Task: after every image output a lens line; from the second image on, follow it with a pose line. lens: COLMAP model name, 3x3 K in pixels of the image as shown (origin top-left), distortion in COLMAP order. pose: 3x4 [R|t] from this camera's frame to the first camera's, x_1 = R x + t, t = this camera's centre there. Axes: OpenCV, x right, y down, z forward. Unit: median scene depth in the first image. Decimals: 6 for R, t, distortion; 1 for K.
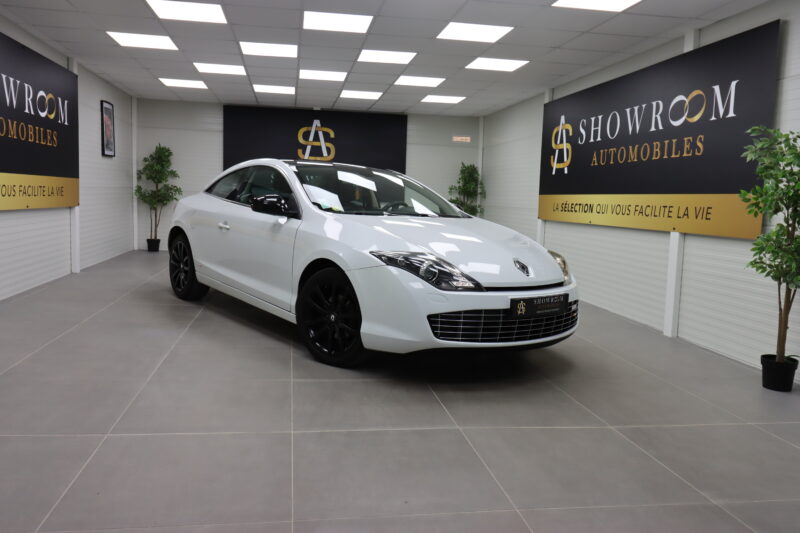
lens RADIAL K [[633.2, 0, 401.8], [0, 633.2, 263.6], [0, 0, 1]] dist [0.009981, -0.004668]
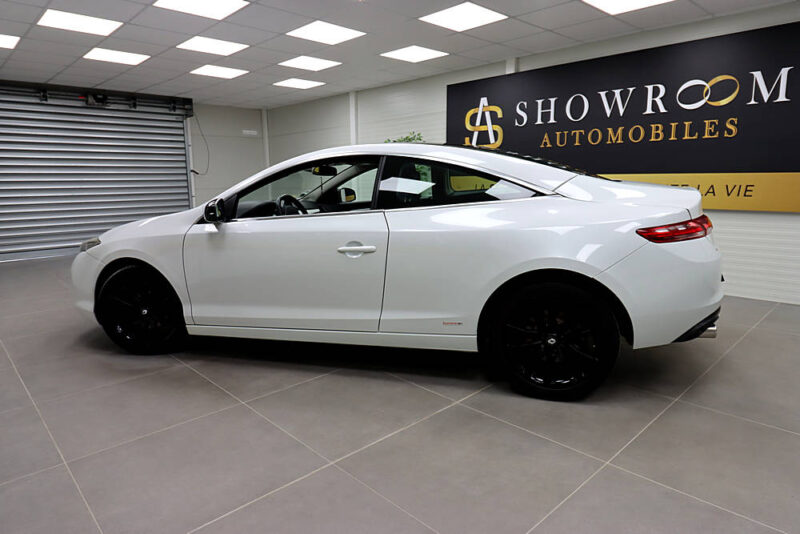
lens RADIAL K [[500.7, 0, 401.2], [0, 500.7, 261.3], [0, 0, 1]] dist [0.004769, -0.004232]
pose [[0.834679, -0.138647, 0.532999, -0.405461], [0.097327, 0.989695, 0.105030, -0.087904], [-0.542069, -0.035791, 0.839572, 0.482760]]
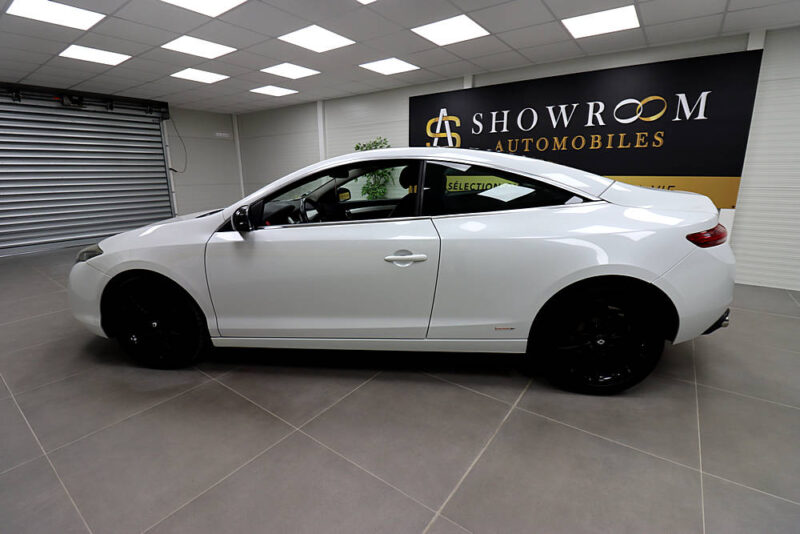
lens RADIAL K [[371.0, 0, 399.3], [0, 371.0, 262.2], [0, 0, 1]] dist [0.000739, -0.012495]
pose [[0.724288, -0.204329, 0.658526, -0.415612], [0.101770, 0.976301, 0.190996, -0.114645], [-0.681946, -0.071318, 0.727917, 0.654537]]
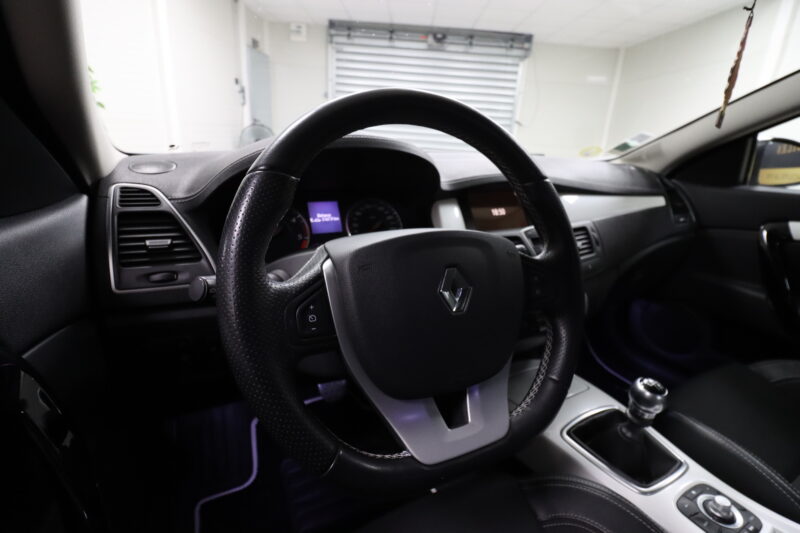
lens RADIAL K [[374.9, 0, 403.5], [0, 374.9, 264.7], [0, 0, 1]] dist [0.000002, -0.010662]
pose [[0.983414, 0.079864, -0.162846, -0.192638], [-0.041063, 0.972561, 0.228993, -0.102467], [0.176666, -0.218508, 0.959710, 0.970816]]
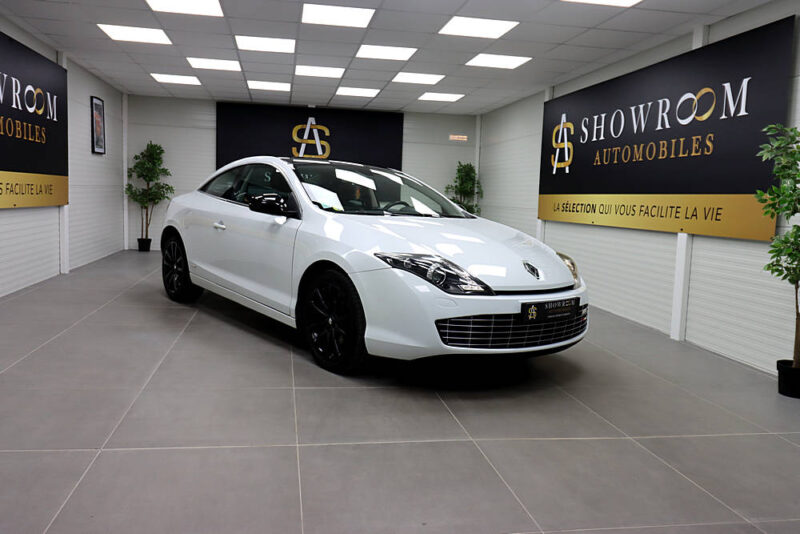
lens RADIAL K [[633.2, 0, 401.8], [0, 633.2, 264.1], [0, 0, 1]] dist [0.009981, -0.004668]
pose [[0.999892, 0.001282, 0.014632, -0.014505], [-0.001316, 0.999996, 0.002304, -0.003237], [-0.014629, -0.002323, 0.999890, 0.025082]]
